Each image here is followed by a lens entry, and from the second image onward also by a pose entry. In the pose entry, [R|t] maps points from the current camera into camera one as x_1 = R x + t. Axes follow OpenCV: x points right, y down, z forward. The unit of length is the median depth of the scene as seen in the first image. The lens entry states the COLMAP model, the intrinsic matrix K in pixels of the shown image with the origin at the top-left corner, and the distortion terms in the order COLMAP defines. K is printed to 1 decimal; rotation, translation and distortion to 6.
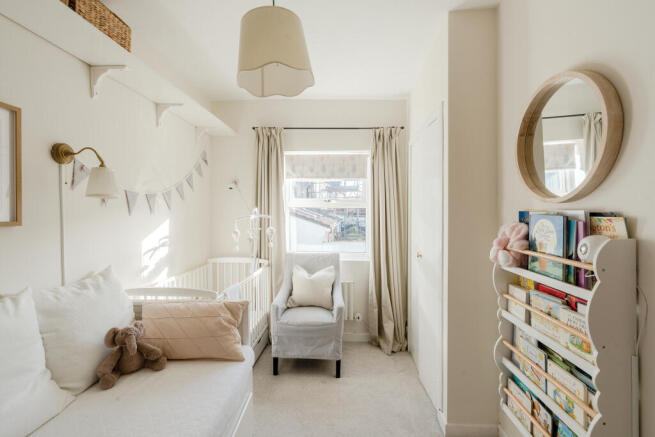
lens RADIAL K [[302.0, 0, 329.3], [0, 302.0, 213.3], [0, 0, 1]] dist [0.003132, 0.004142]
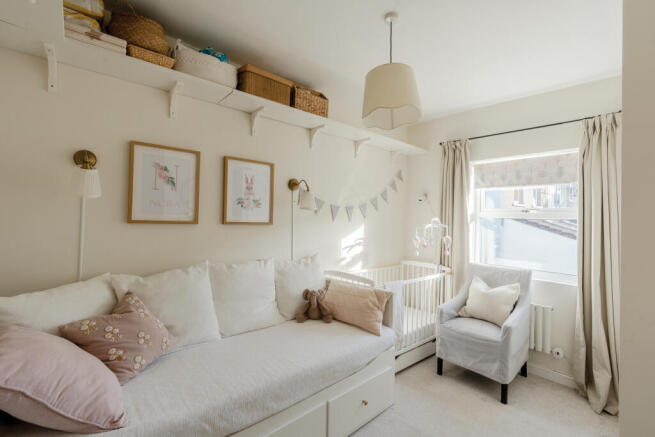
lens RADIAL K [[302.0, 0, 327.8], [0, 302.0, 217.8], [0, 0, 1]] dist [0.003132, 0.004142]
pose [[0.695981, 0.012654, -0.717948, 0.309929], [-0.026709, 0.999609, -0.008273, 0.002213], [0.717563, 0.024934, 0.696047, -0.038158]]
